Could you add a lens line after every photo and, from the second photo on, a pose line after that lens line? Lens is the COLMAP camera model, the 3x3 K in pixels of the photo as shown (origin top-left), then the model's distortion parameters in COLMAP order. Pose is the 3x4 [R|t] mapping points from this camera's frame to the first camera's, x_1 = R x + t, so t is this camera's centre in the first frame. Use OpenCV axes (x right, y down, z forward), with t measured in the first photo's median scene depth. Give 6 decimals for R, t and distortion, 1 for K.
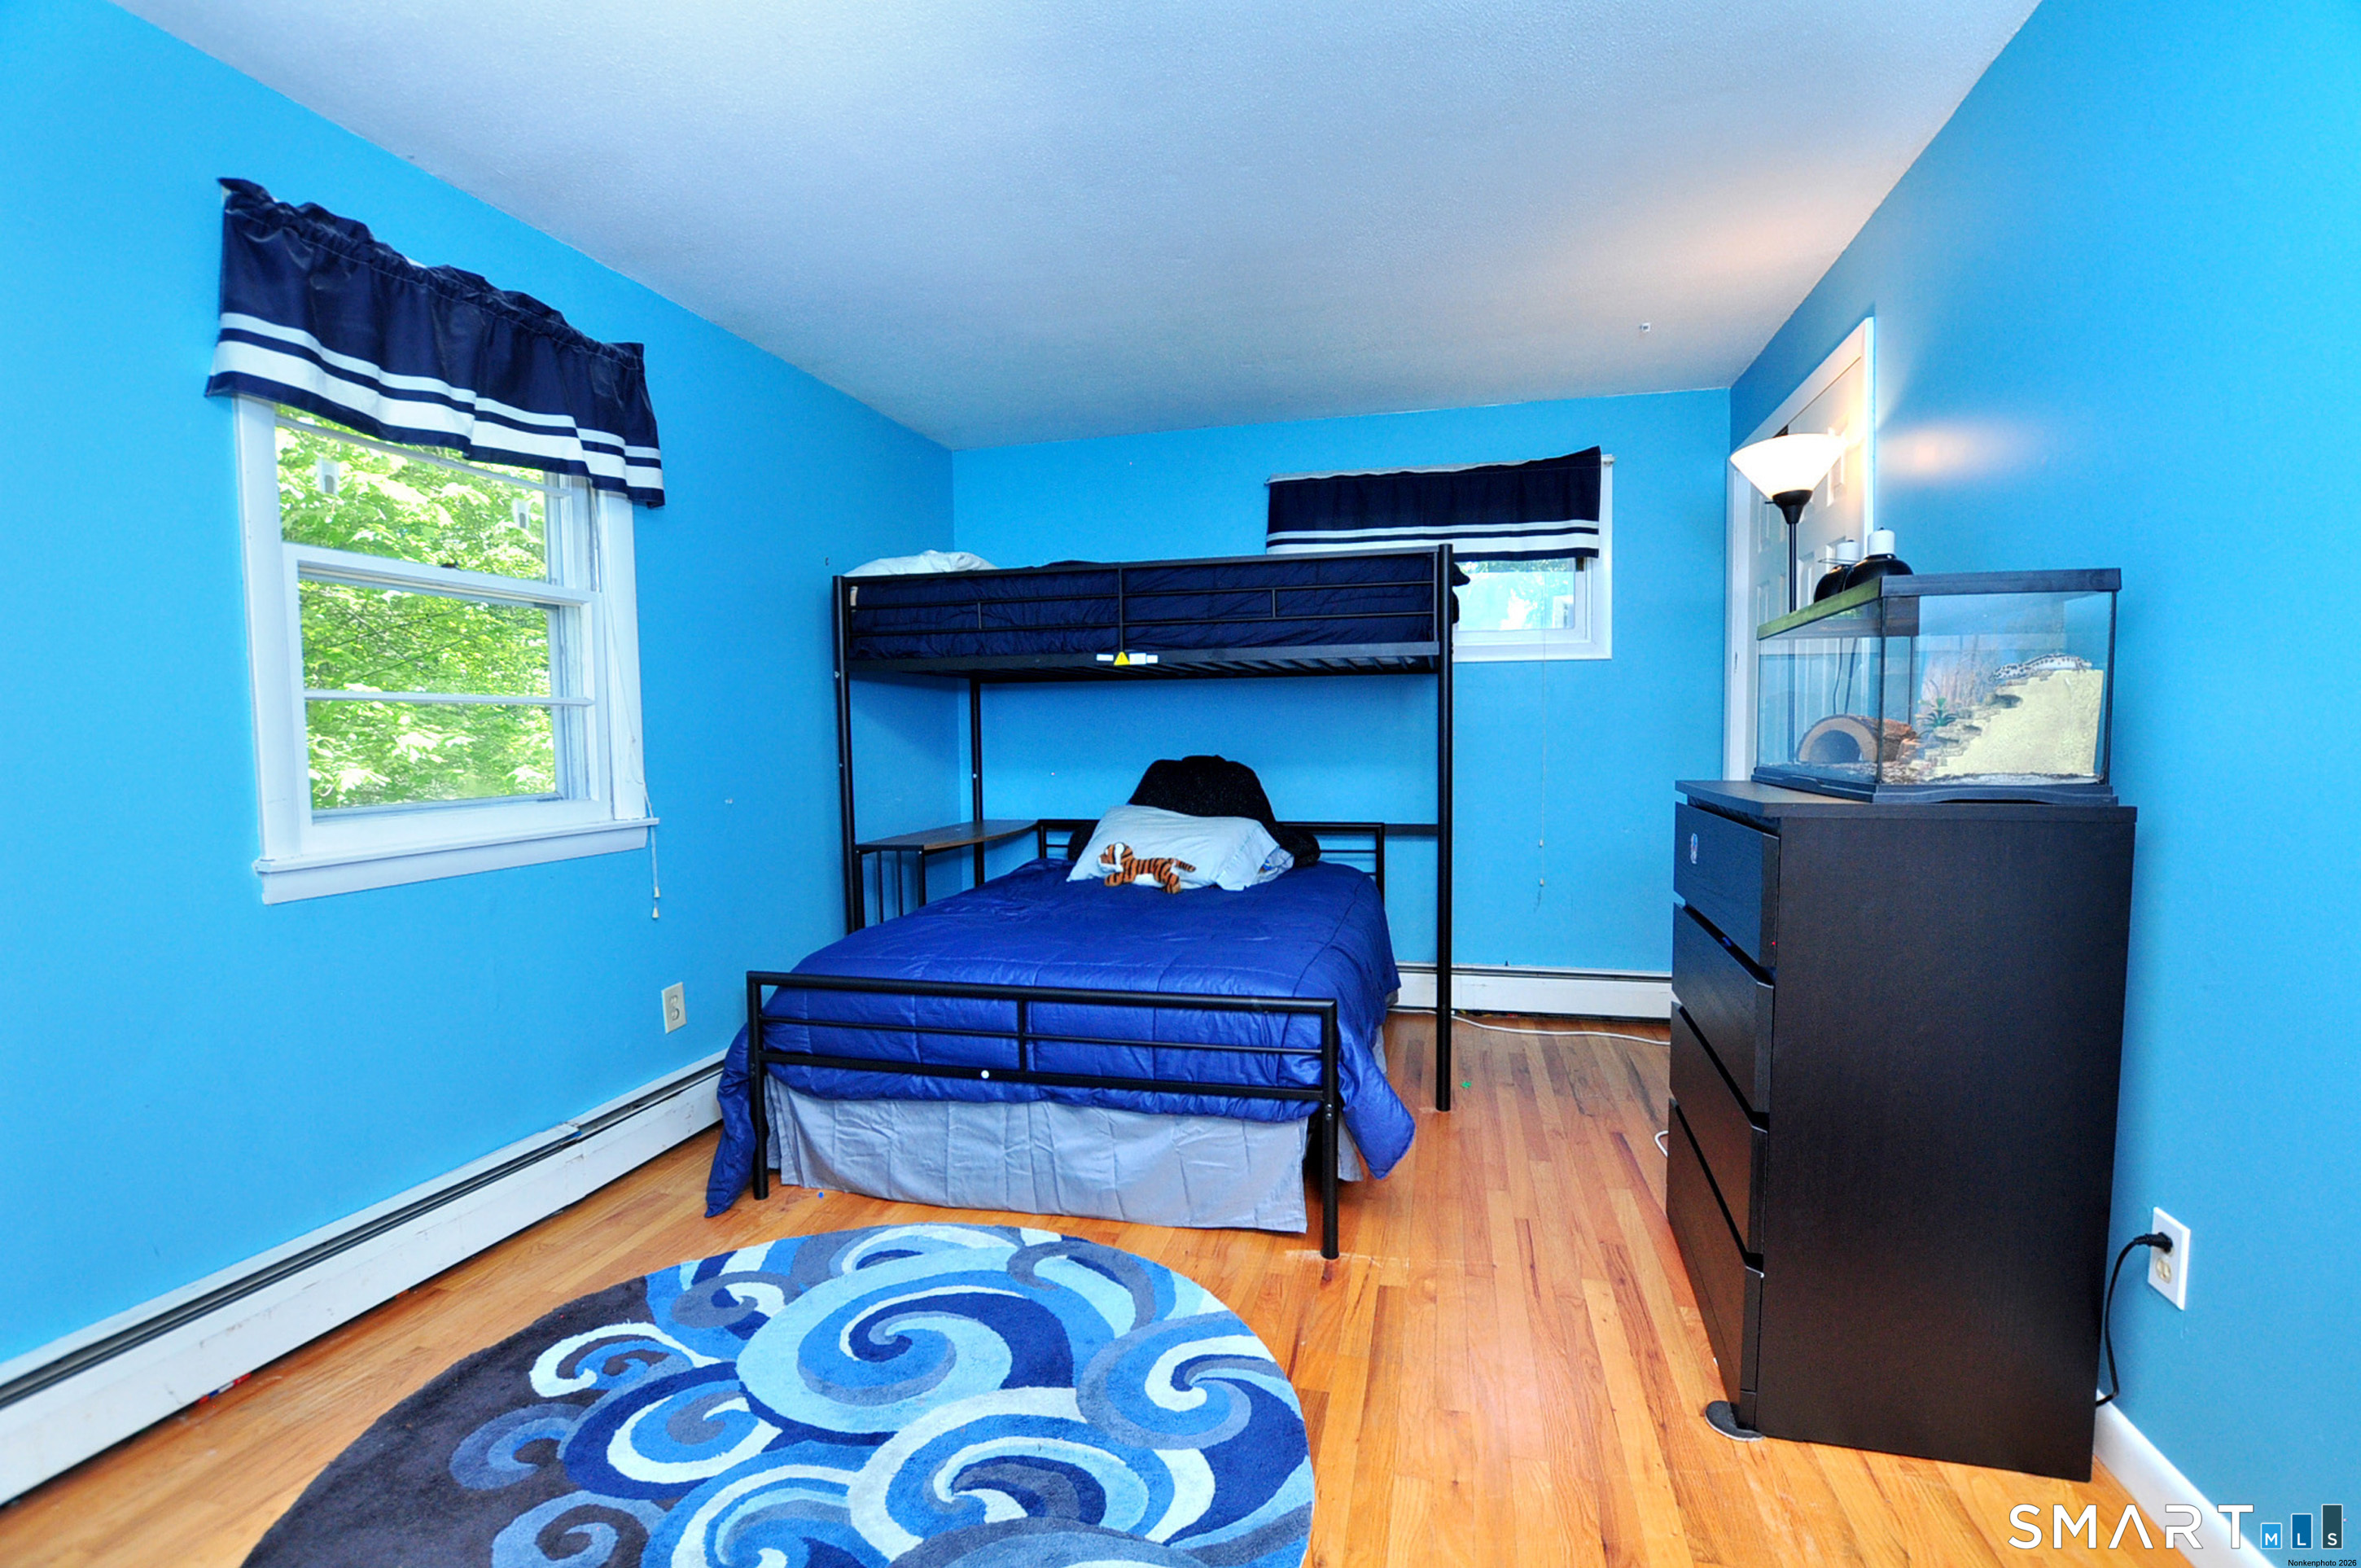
lens RADIAL K [[1019.6, 0, 1196.8], [0, 1019.6, 830.6], [0, 0, 1]] dist [-0.040661, 0.000526]
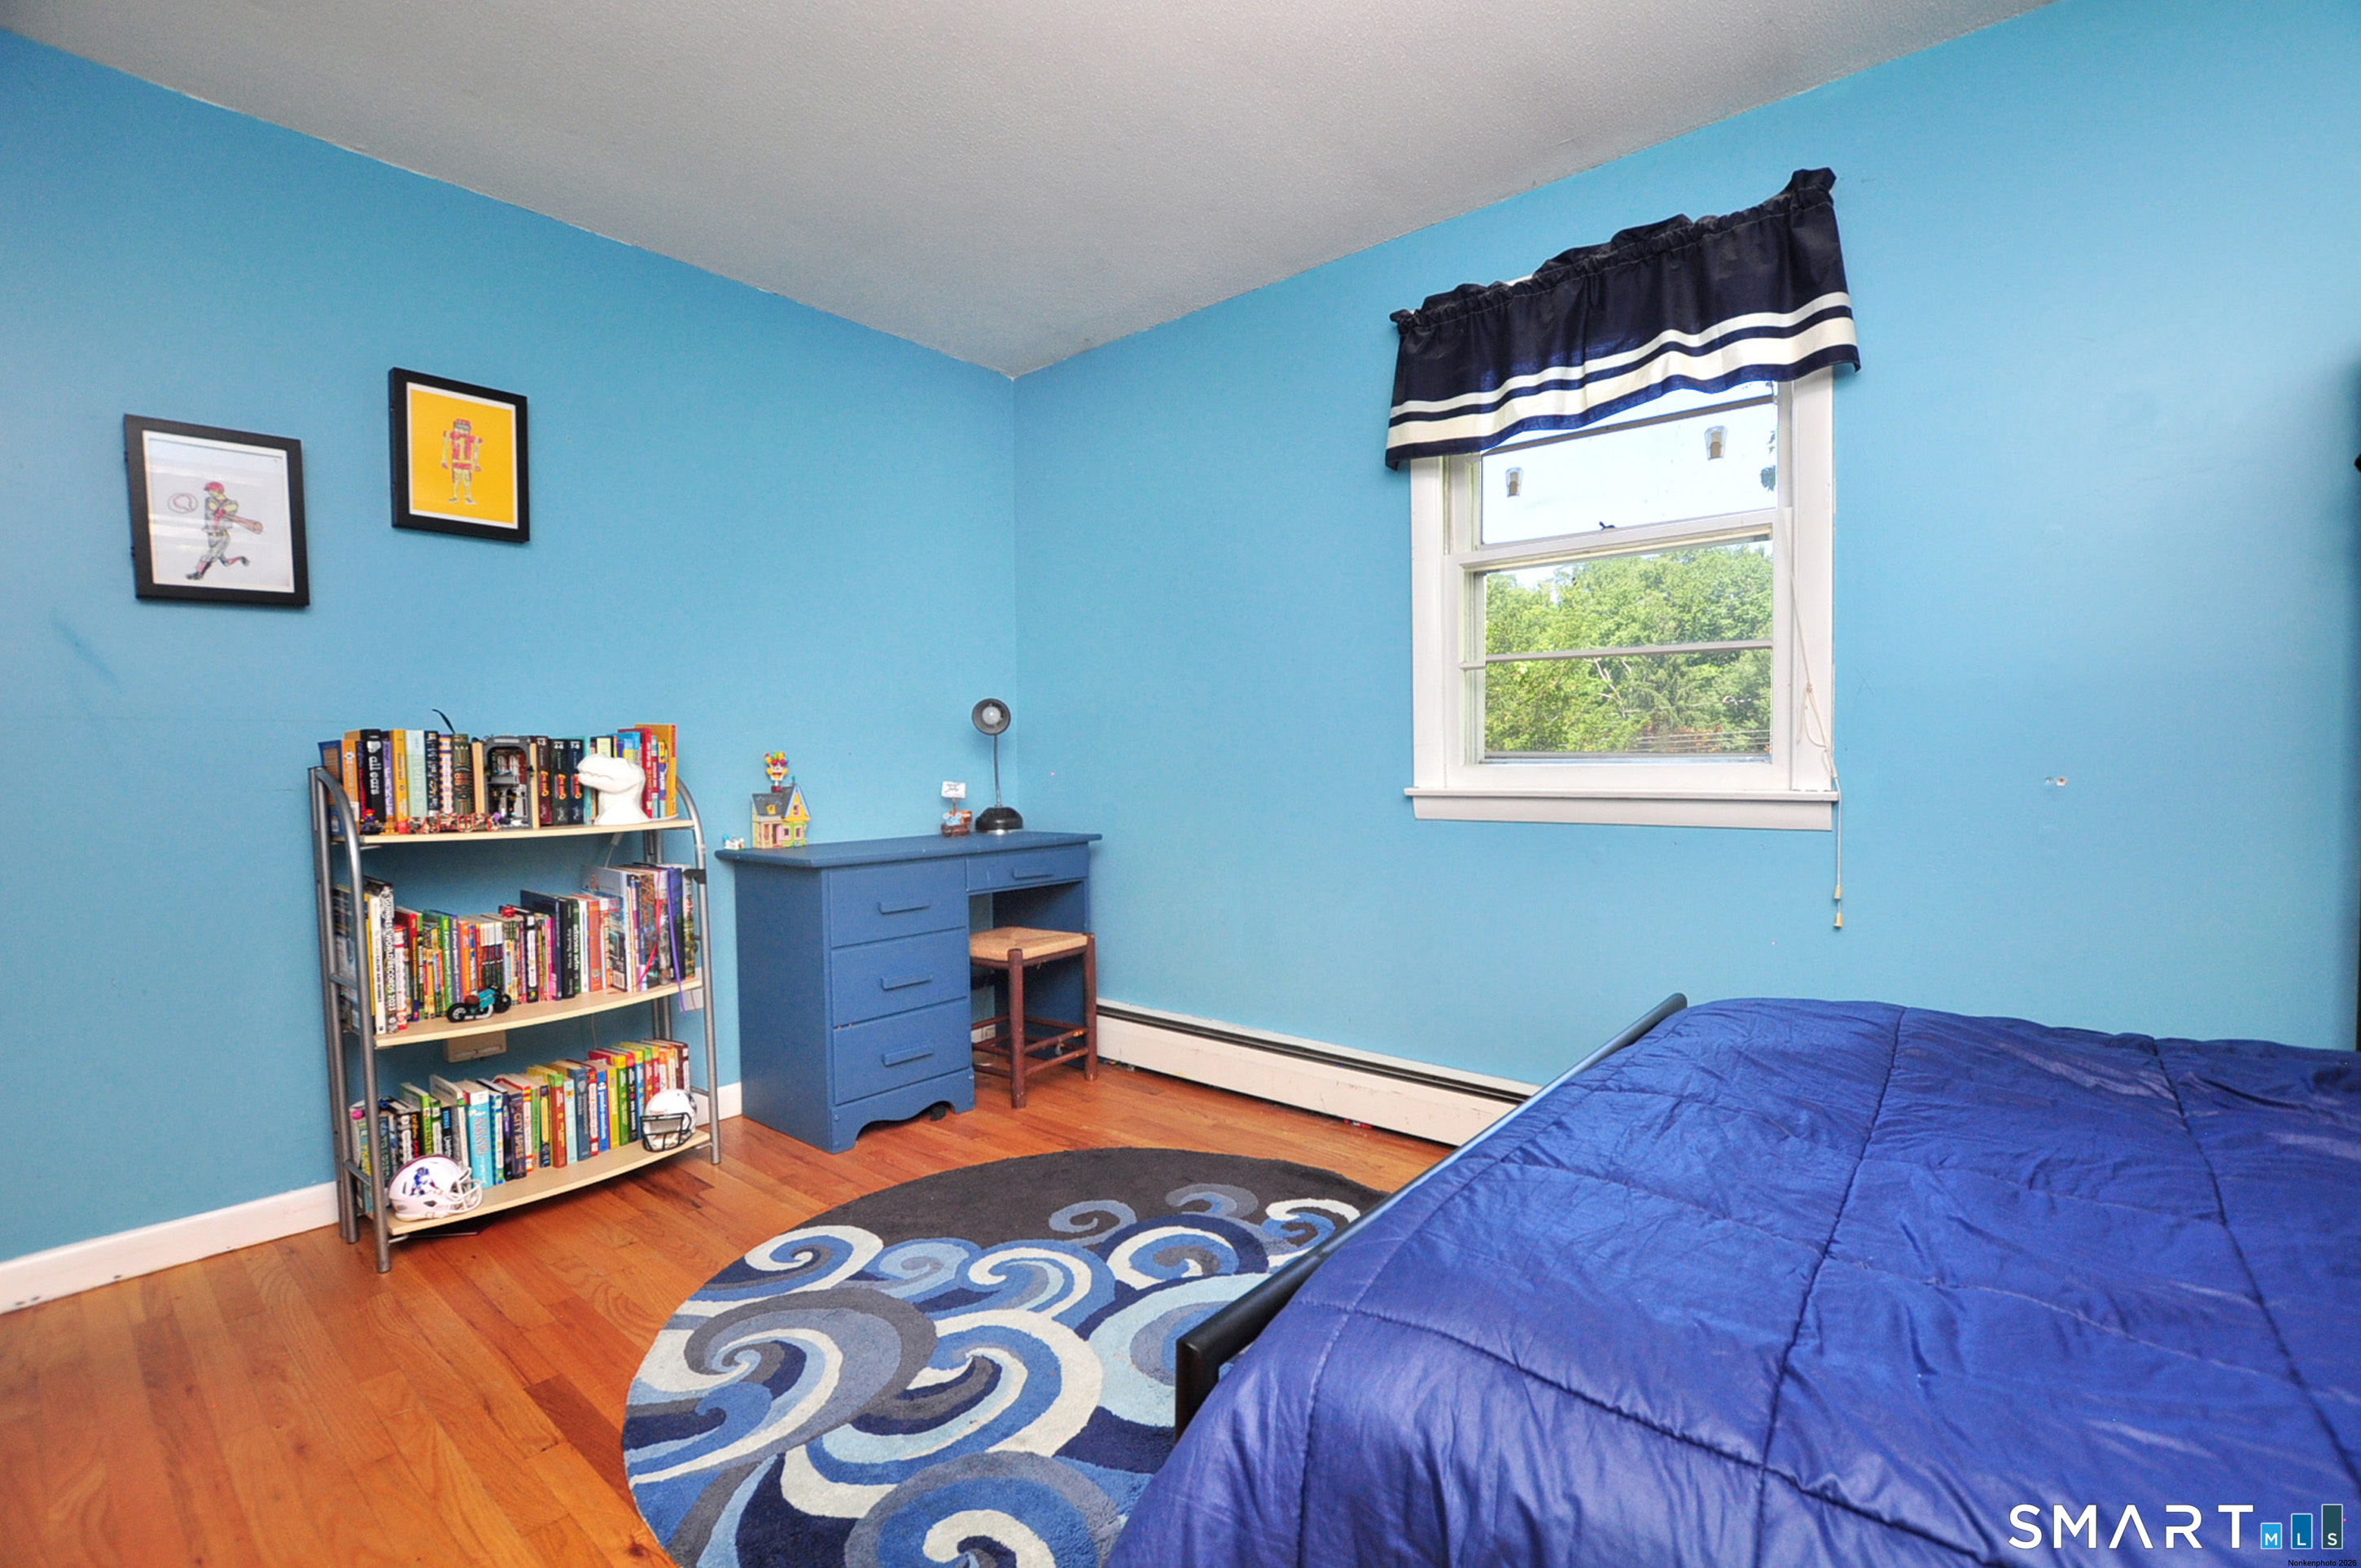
lens RADIAL K [[1019.6, 0, 1196.8], [0, 1019.6, 830.6], [0, 0, 1]] dist [-0.040661, 0.000526]
pose [[-0.435562, 0.074222, -0.897094, 0.508120], [-0.074360, 0.990222, 0.118030, -0.057262], [0.897082, 0.118118, -0.425784, 1.352454]]
